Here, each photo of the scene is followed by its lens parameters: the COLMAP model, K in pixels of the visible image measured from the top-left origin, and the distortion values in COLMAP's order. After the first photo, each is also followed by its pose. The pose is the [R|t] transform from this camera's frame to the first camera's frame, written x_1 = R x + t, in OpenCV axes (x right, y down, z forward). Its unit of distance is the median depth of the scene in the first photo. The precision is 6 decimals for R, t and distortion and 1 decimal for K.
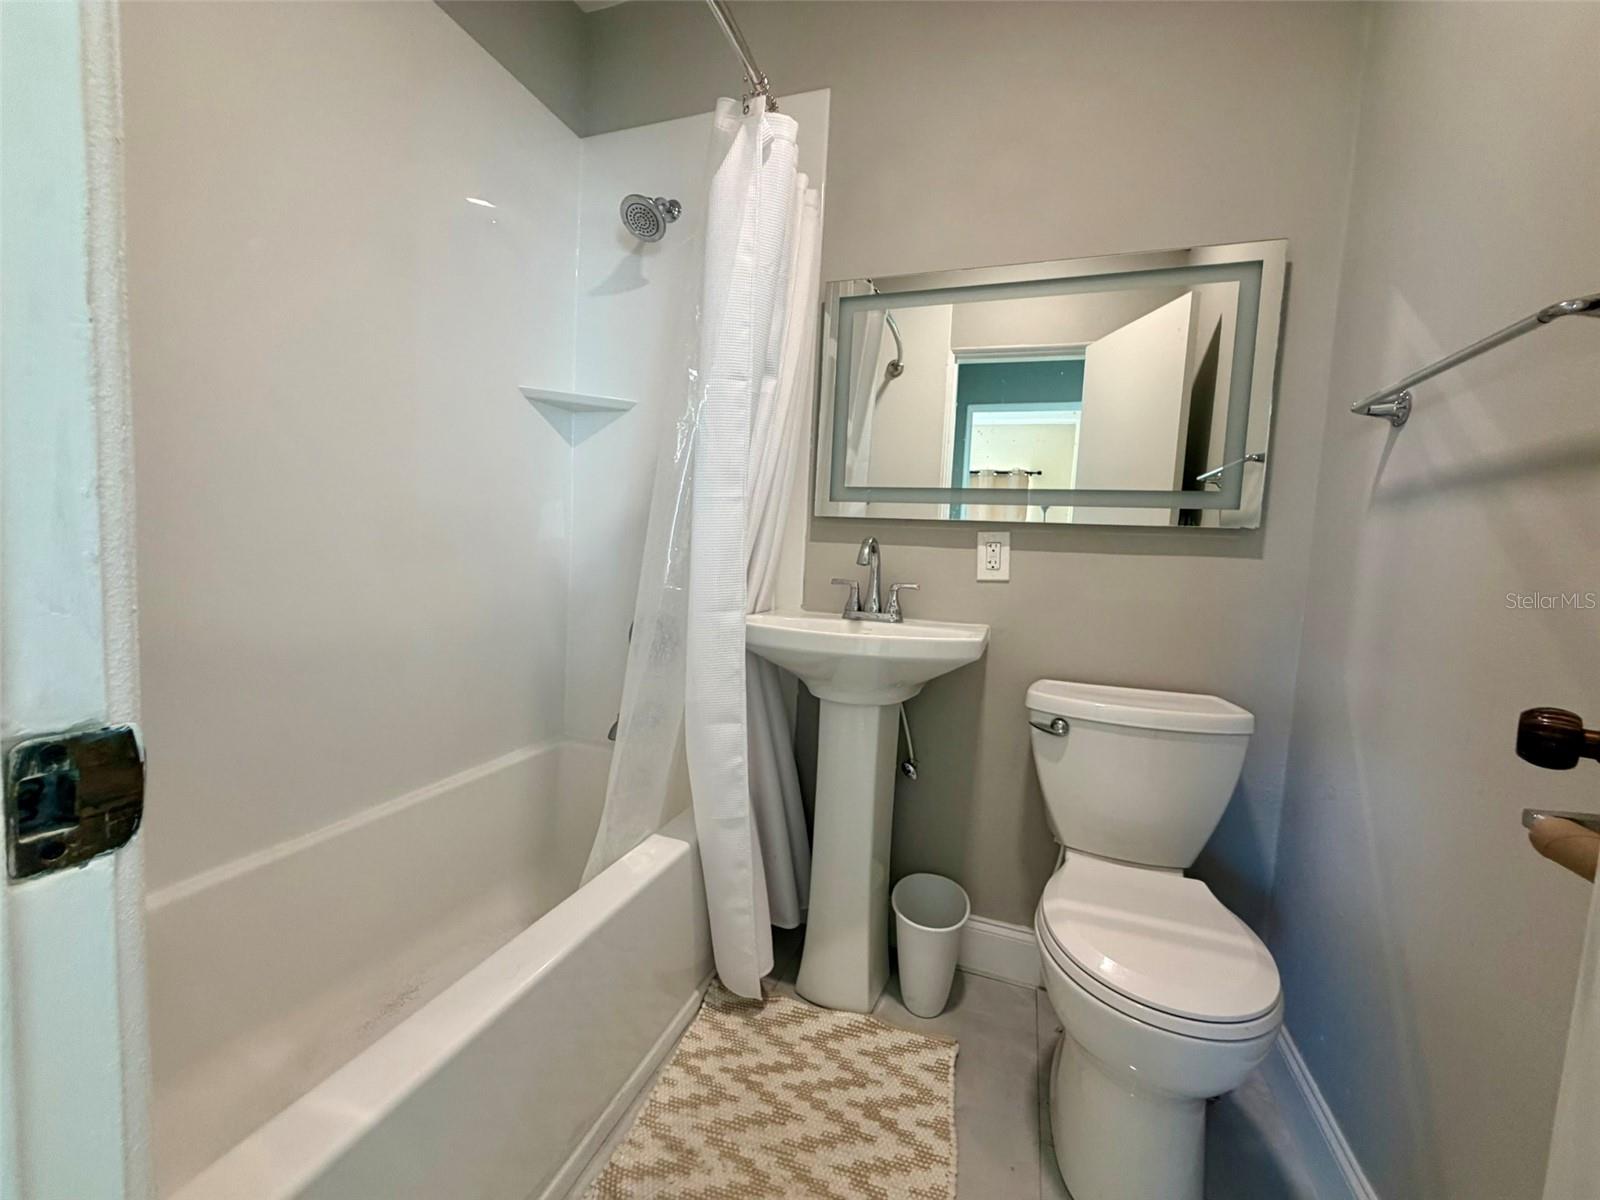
lens RADIAL K [[639.3, 0, 798.7], [0, 639.3, 601.1], [0, 0, 1]] dist [0.000798, 0.000359]
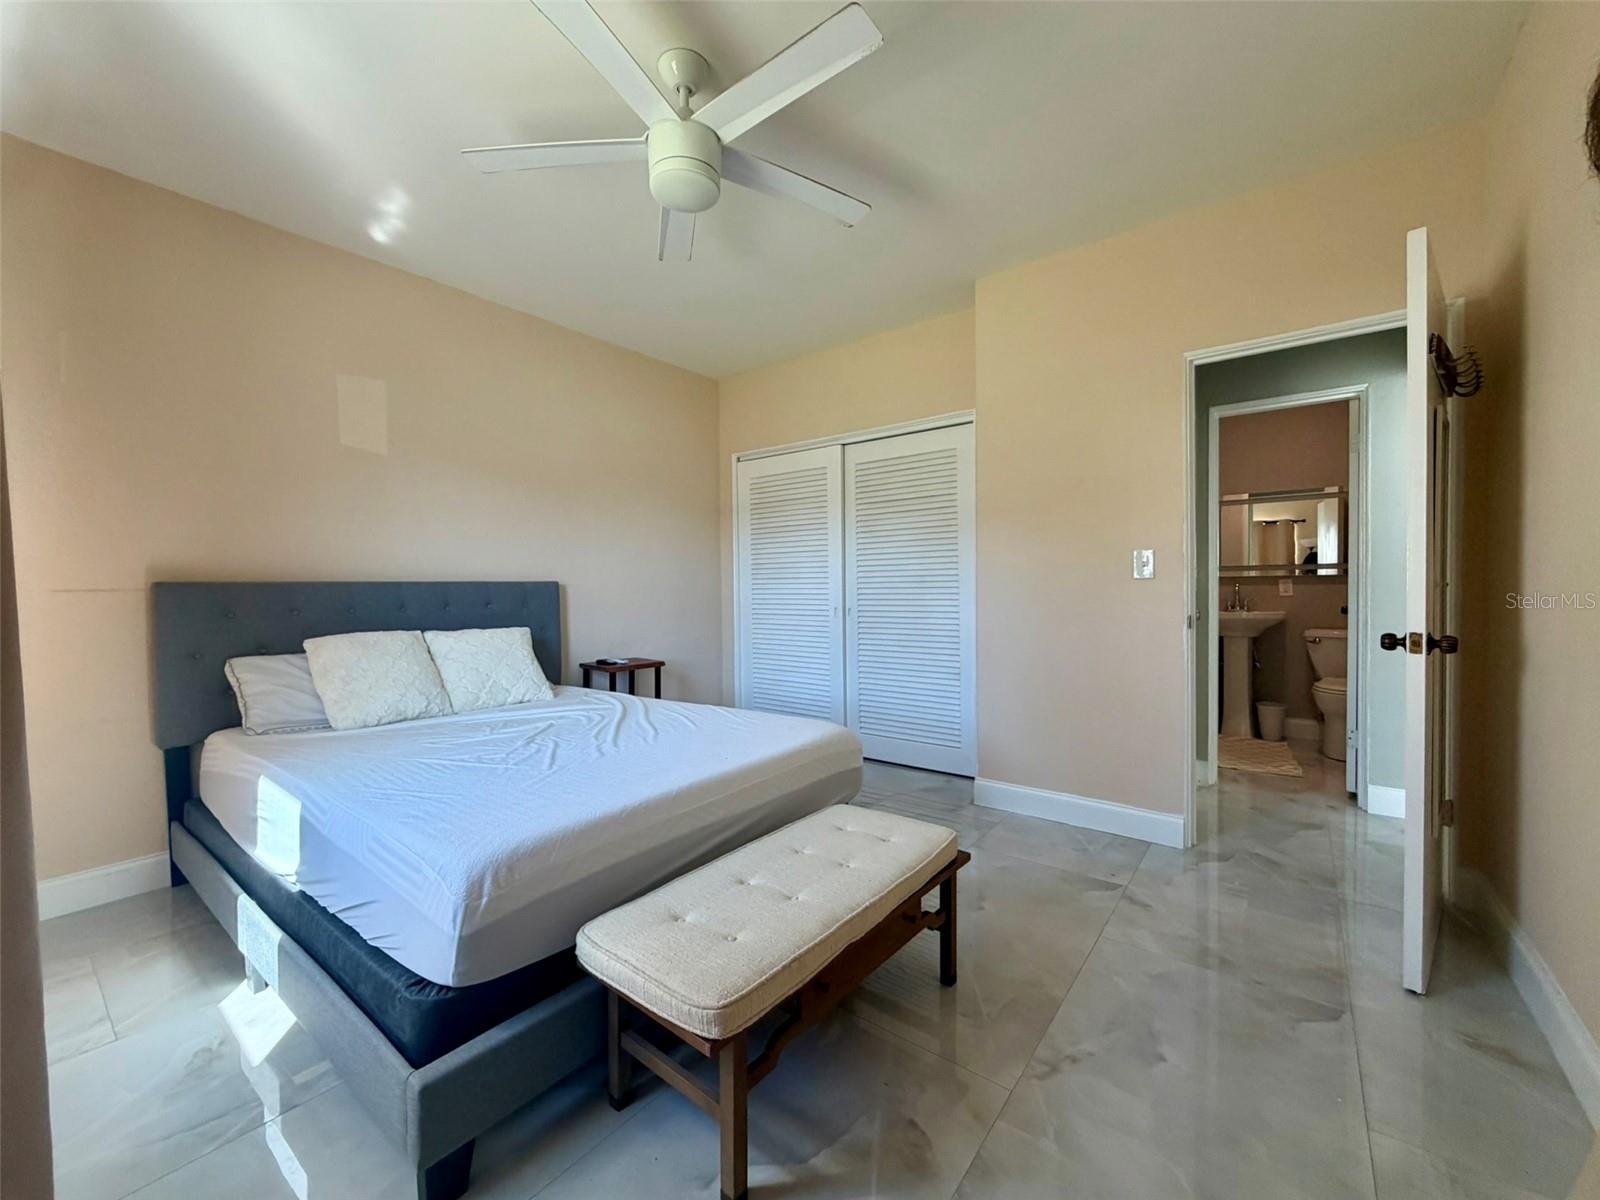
lens RADIAL K [[639.3, 0, 801.9], [0, 639.3, 598.6], [0, 0, 1]] dist [0.000798, 0.000359]
pose [[0.948280, -0.056685, -0.312334, -0.897861], [0.034144, 0.996433, -0.077178, 0.133022], [0.315595, 0.062522, 0.946832, -2.507636]]
